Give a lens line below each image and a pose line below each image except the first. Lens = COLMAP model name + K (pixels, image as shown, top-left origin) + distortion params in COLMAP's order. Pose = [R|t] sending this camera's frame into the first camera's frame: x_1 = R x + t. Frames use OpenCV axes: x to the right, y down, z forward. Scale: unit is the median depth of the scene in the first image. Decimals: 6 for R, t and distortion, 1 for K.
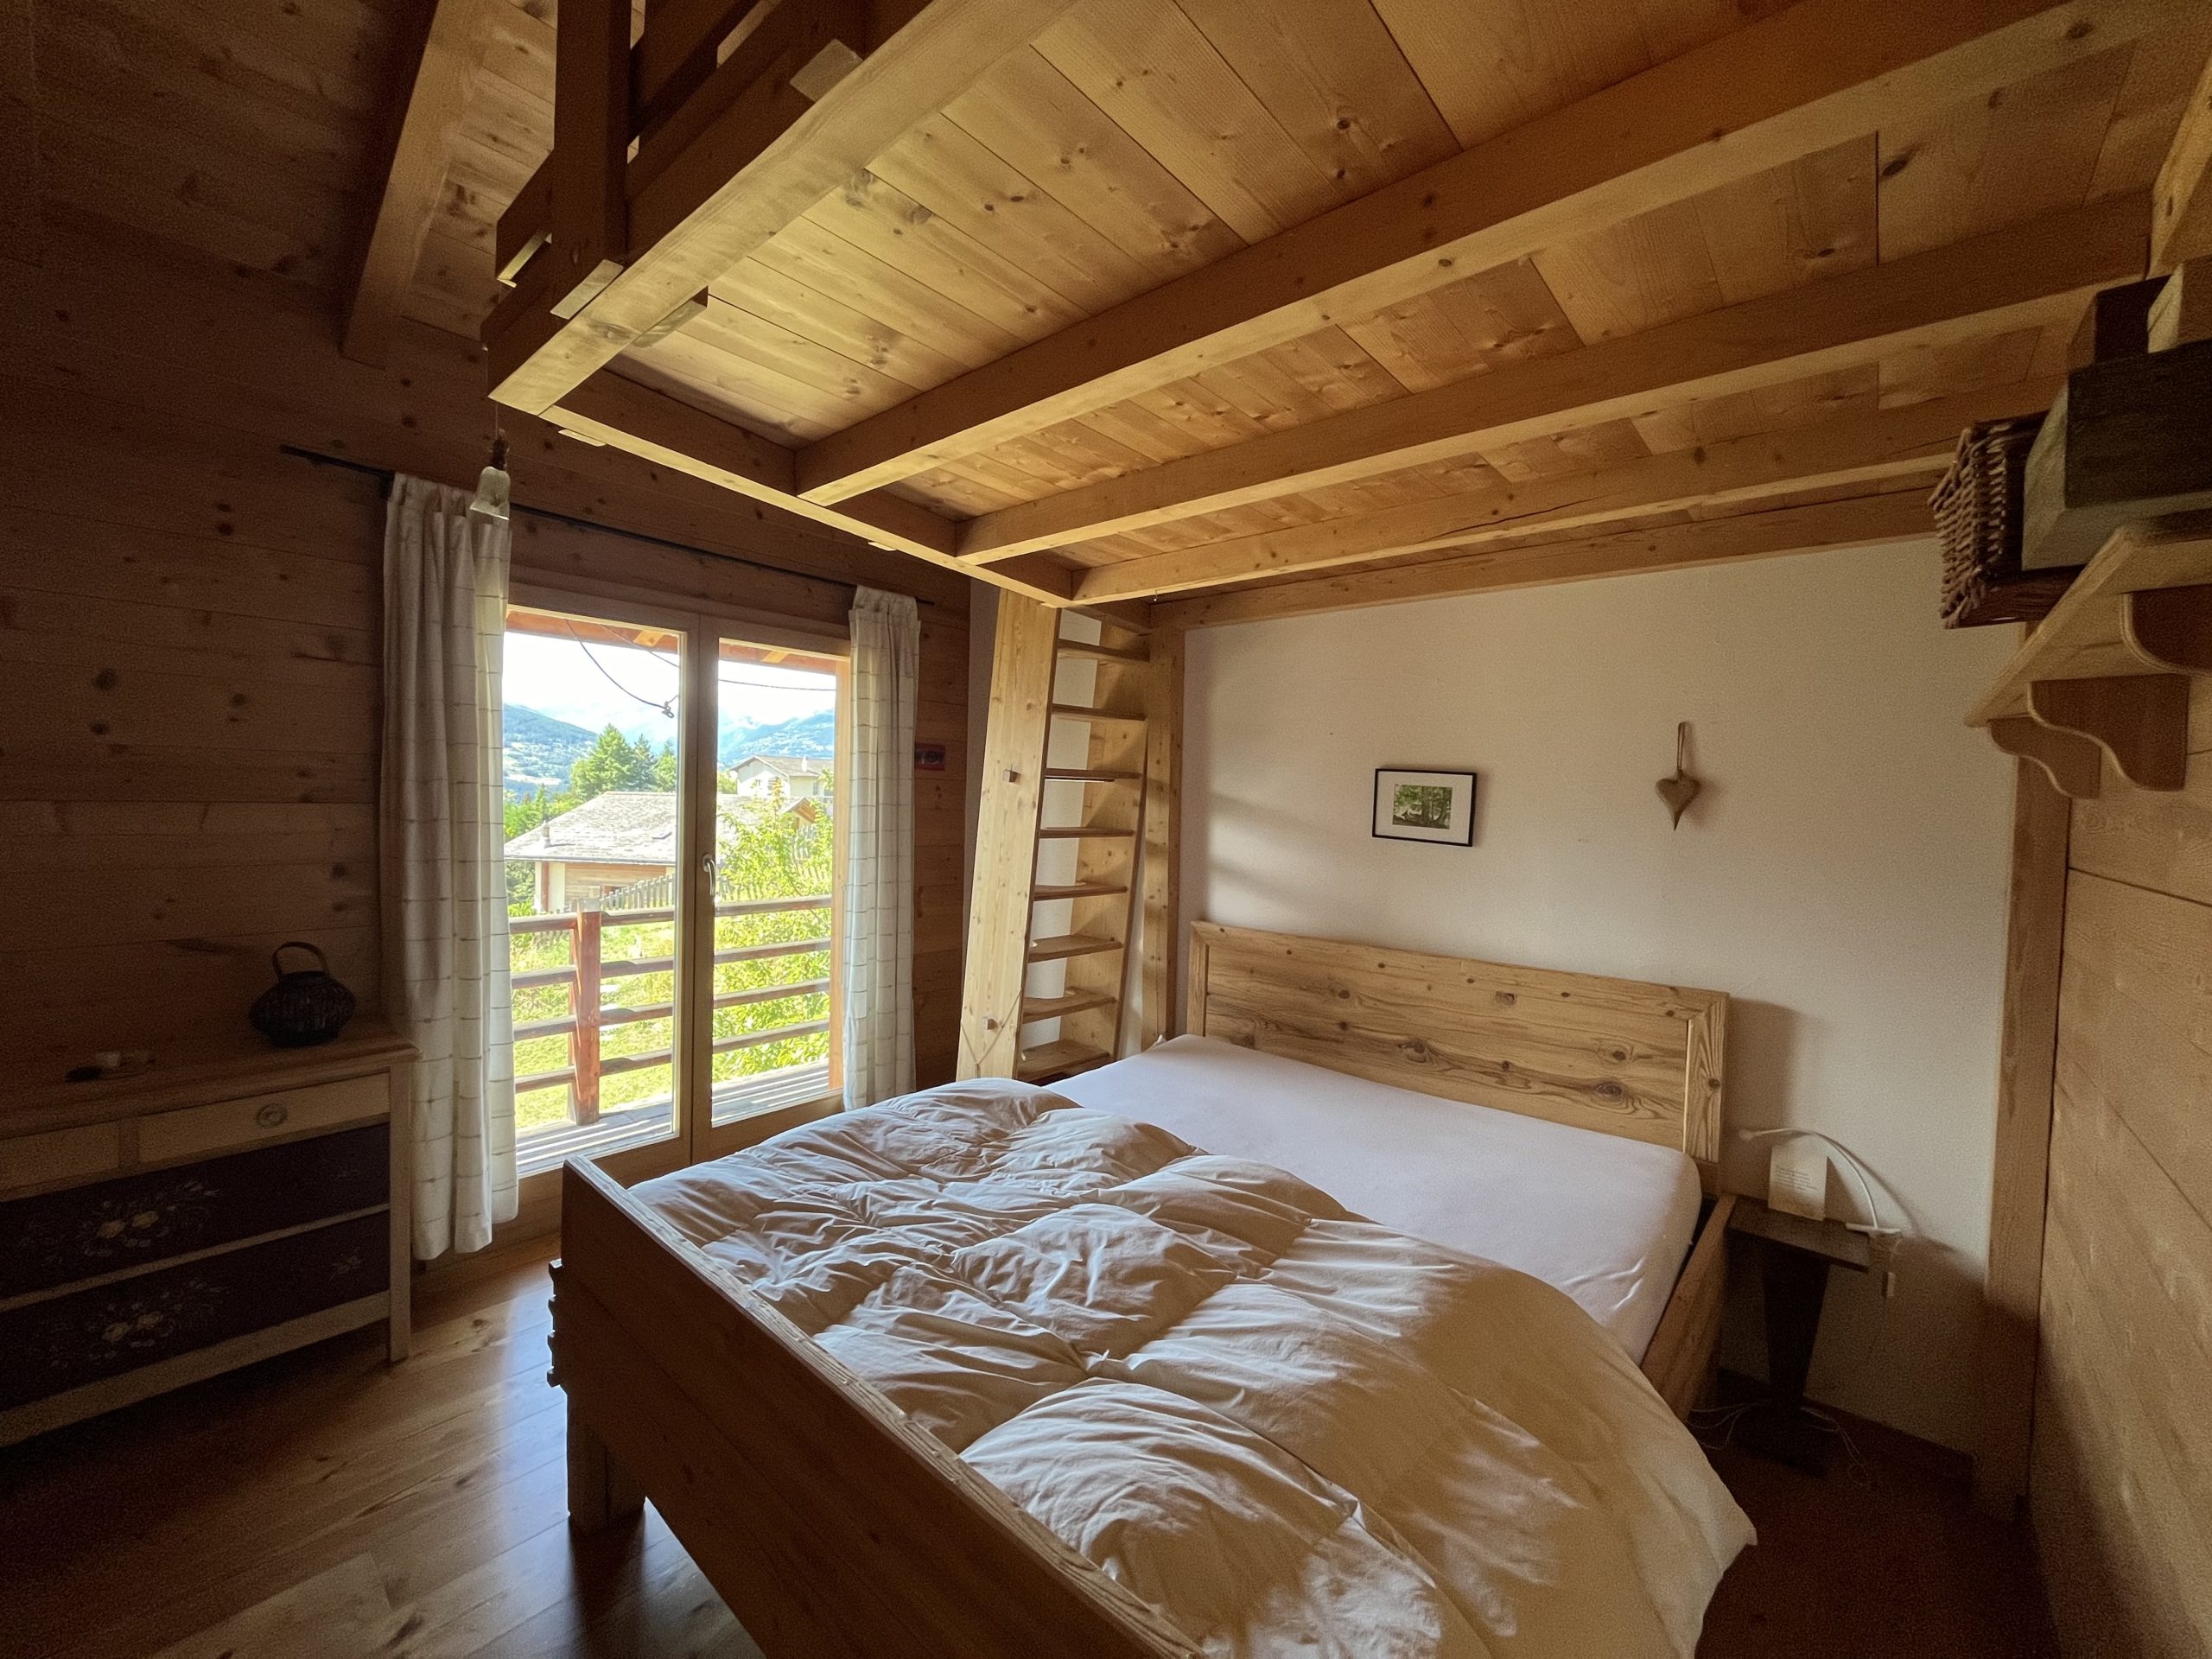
lens RADIAL K [[893.0, 0, 1106.7], [0, 893.0, 824.9], [0, 0, 1]] dist [-0.000202, -0.000062]
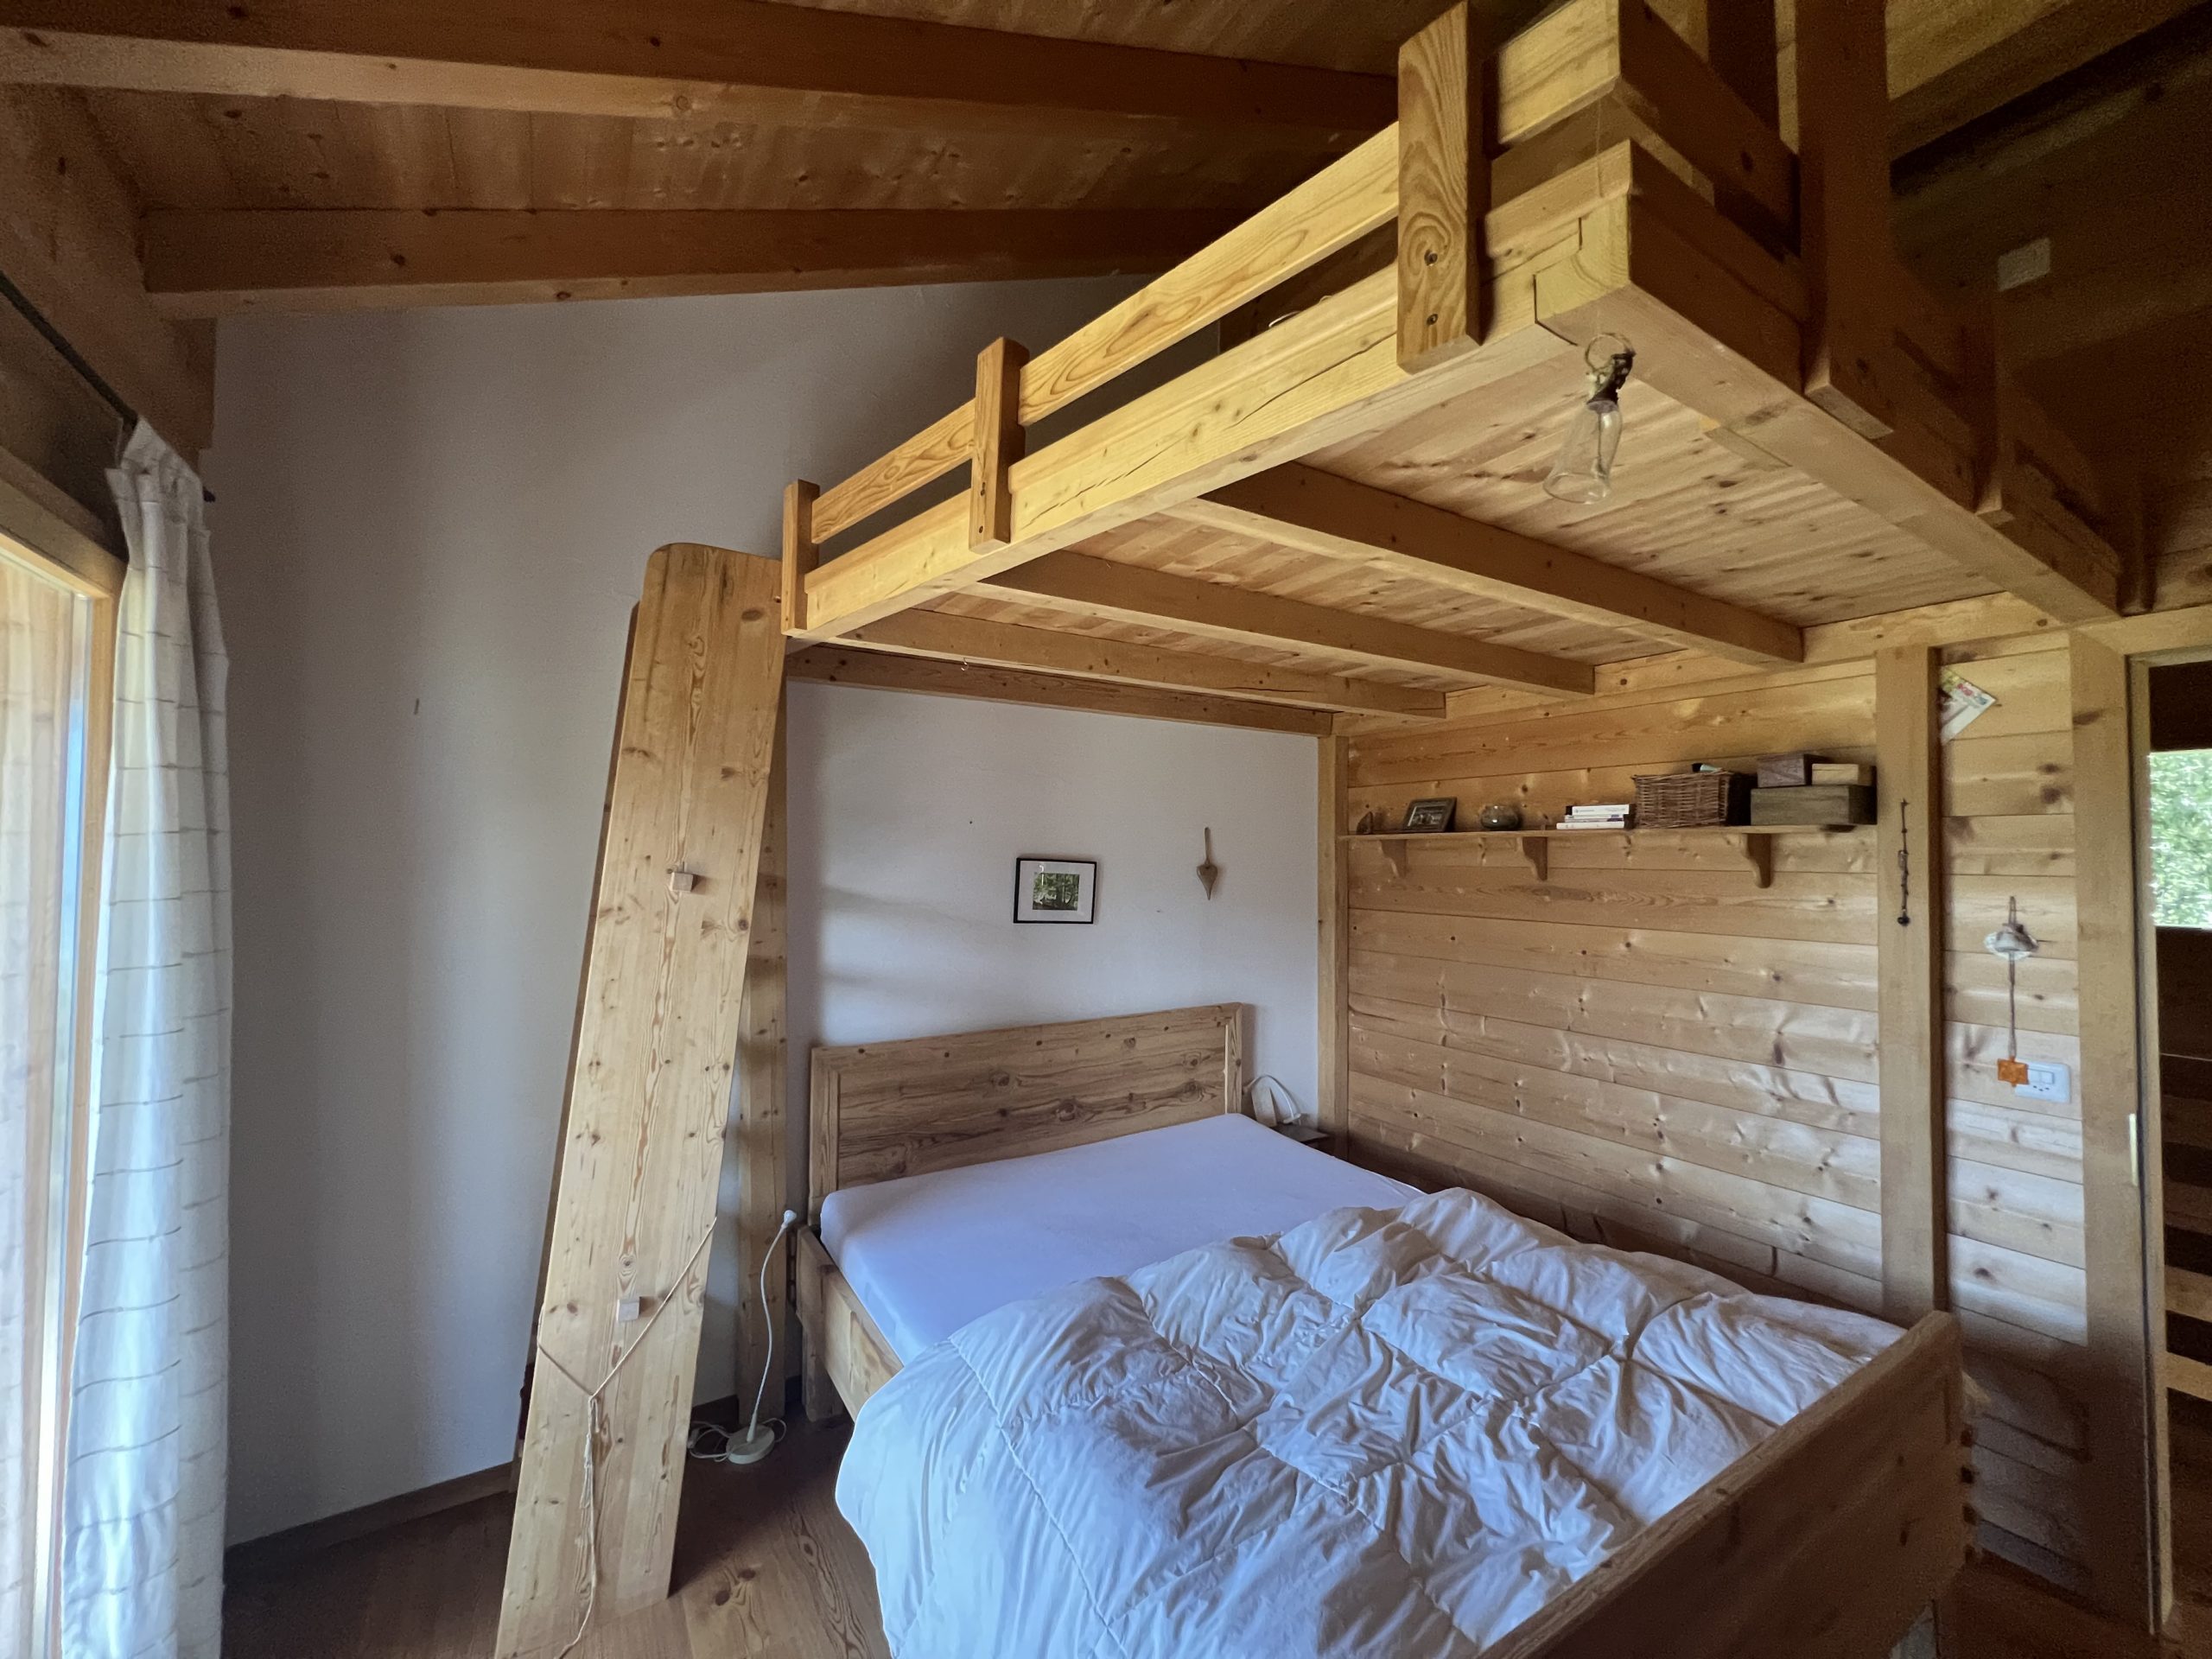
lens RADIAL K [[885.5, 0, 1109.6], [0, 885.5, 837.4], [0, 0, 1]] dist [0.003001, 0.000445]
pose [[0.284059, -0.006395, 0.958785, -0.801990], [0.029996, 0.999548, -0.002220, -0.097873], [-0.958337, 0.029391, 0.284122, 0.717113]]
